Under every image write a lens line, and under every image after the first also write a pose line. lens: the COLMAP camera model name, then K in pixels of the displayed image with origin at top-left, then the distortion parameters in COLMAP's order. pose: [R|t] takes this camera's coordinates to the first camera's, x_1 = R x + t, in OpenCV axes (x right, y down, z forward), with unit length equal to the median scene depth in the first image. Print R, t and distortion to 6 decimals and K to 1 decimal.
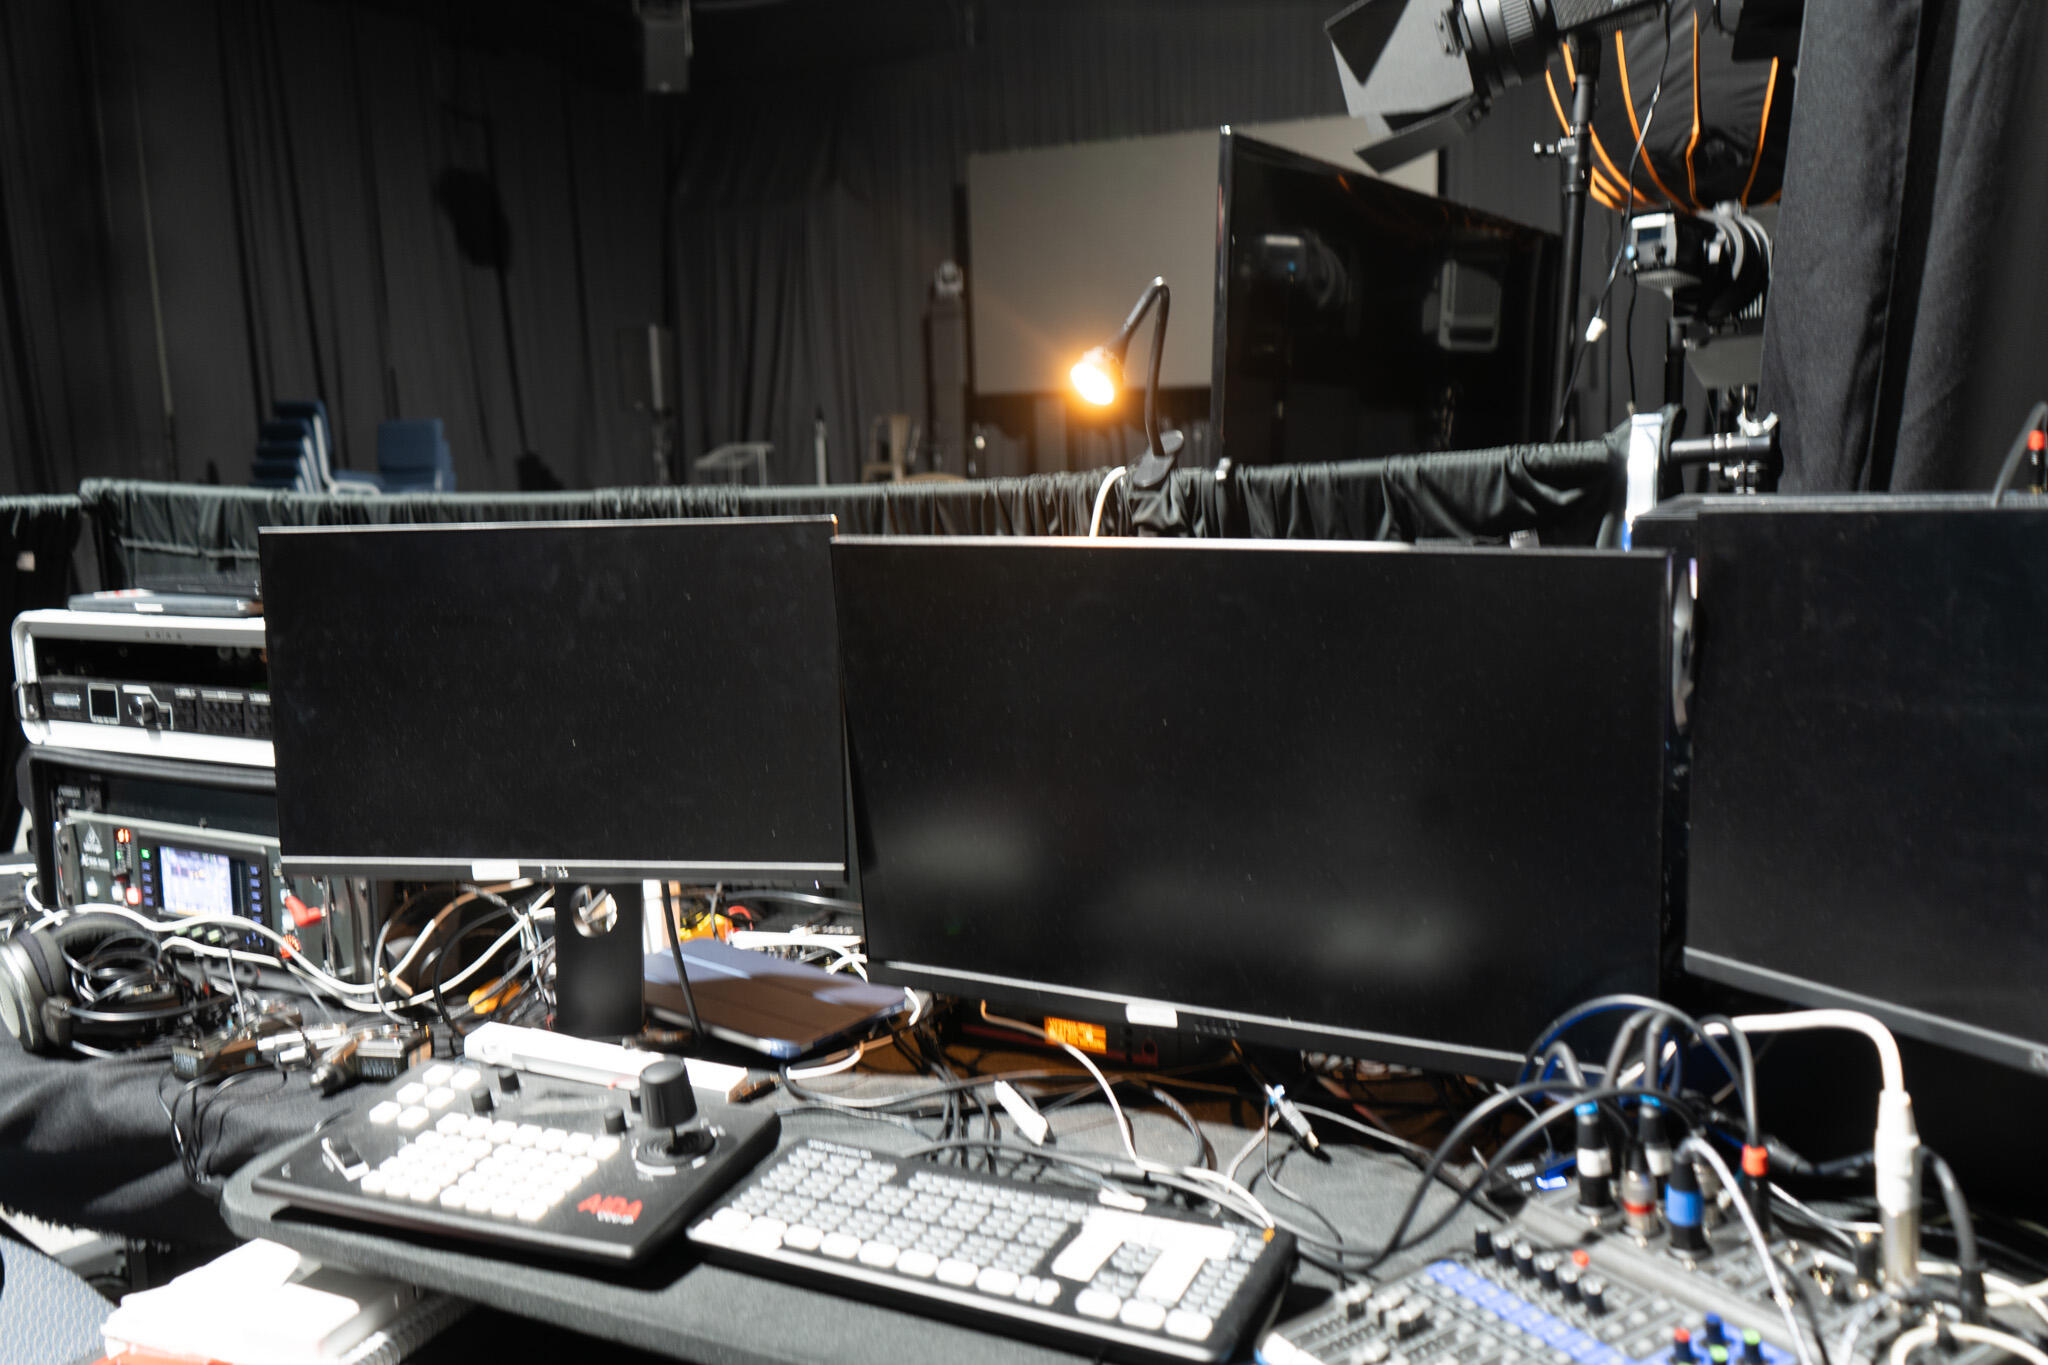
lens RADIAL K [[1759.8, 0, 1024.0], [0, 1759.8, 682.5], [0, 0, 1]] dist [0.007570, 0.002434]
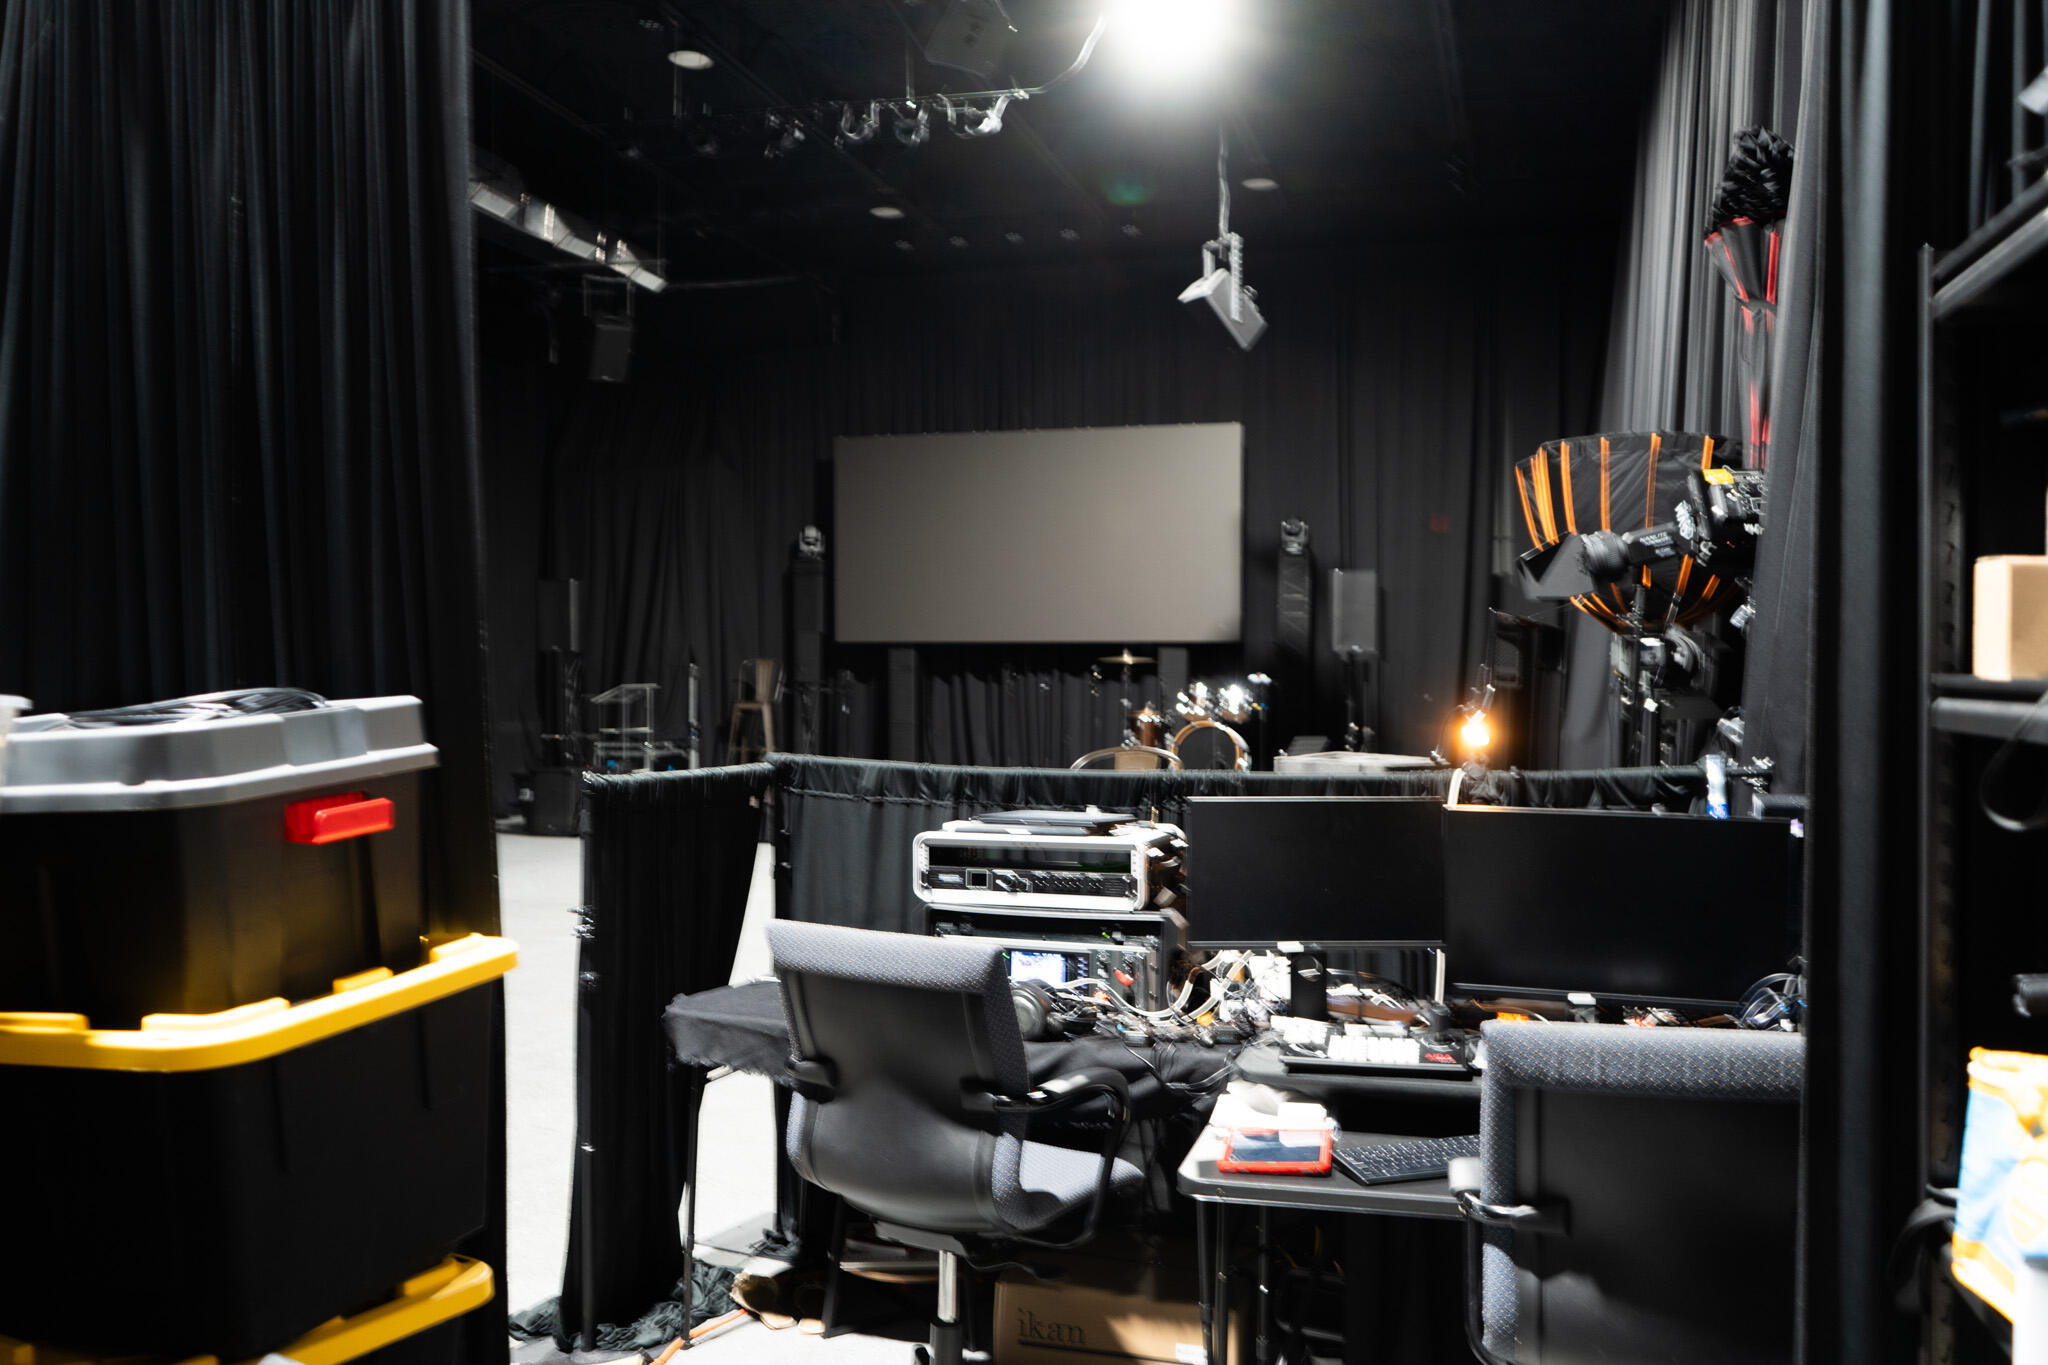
lens RADIAL K [[1759.8, 0, 1024.0], [0, 1759.8, 682.5], [0, 0, 1]] dist [0.007570, 0.002434]
pose [[0.985161, 0.023885, 0.169964, -0.800970], [-0.002002, 0.991801, -0.127776, 0.044427], [-0.171622, 0.125540, 0.977131, -0.963894]]
